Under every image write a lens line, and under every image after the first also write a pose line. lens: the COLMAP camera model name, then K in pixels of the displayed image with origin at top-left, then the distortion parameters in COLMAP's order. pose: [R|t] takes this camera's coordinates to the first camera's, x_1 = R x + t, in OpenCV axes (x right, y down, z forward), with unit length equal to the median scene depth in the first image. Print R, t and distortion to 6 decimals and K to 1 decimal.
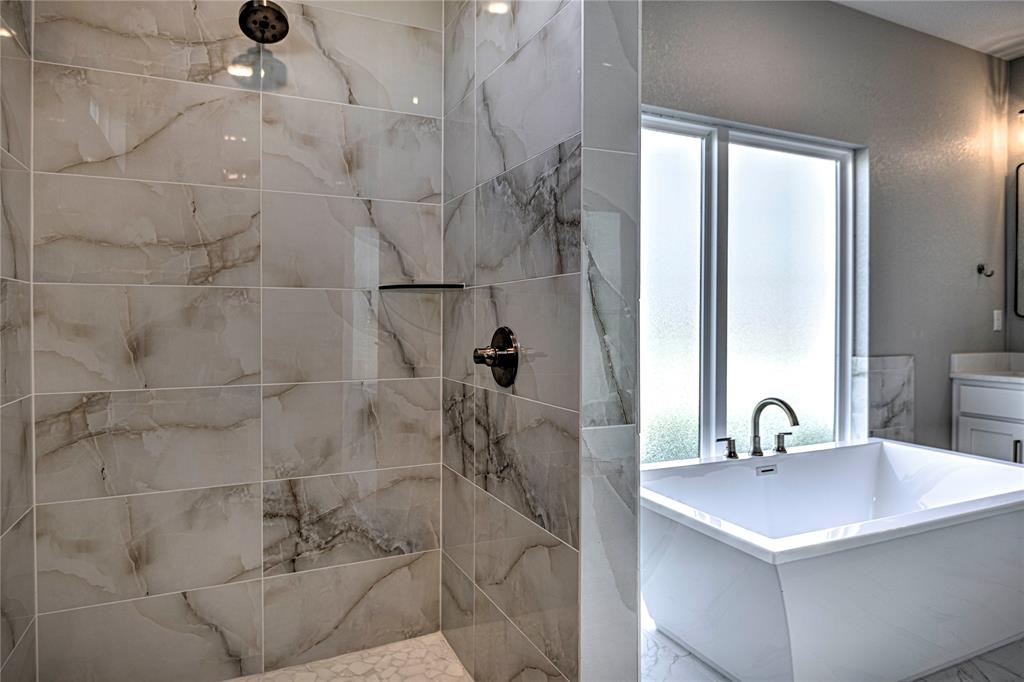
lens RADIAL K [[615.2, 0, 511.9], [0, 615.2, 336.2], [0, 0, 1]] dist [-0.003889, -0.003609]
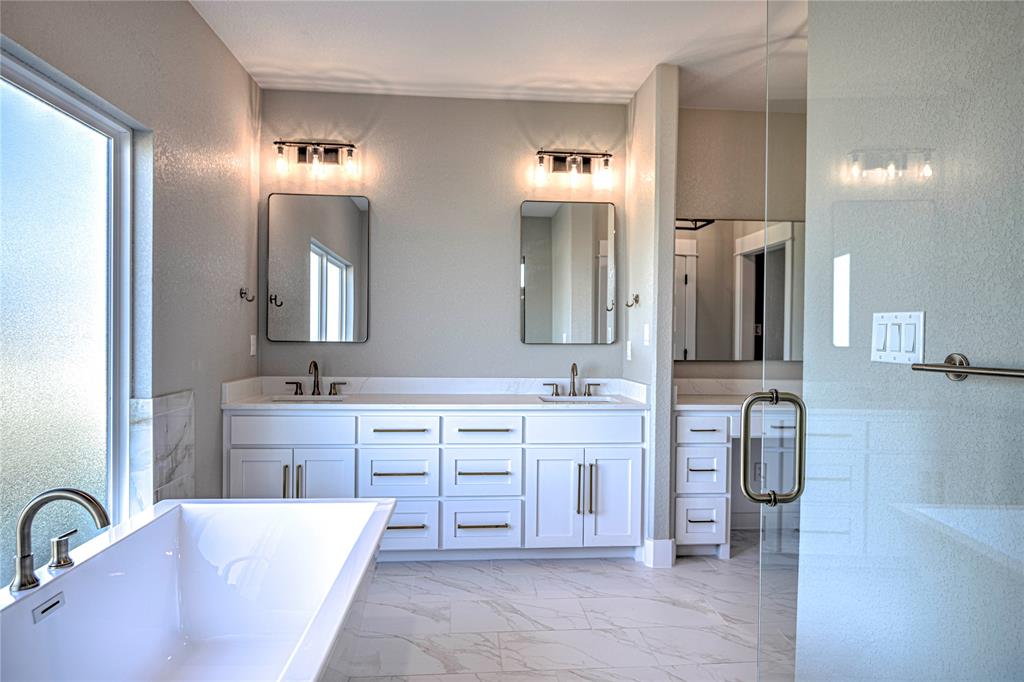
lens RADIAL K [[615.2, 0, 513.5], [0, 615.2, 340.9], [0, 0, 1]] dist [-0.003889, -0.003609]
pose [[0.354448, -0.009958, 0.935023, 0.007737], [0.012273, 0.999907, 0.005996, -0.038250], [-0.934995, 0.009350, 0.354538, 0.281624]]
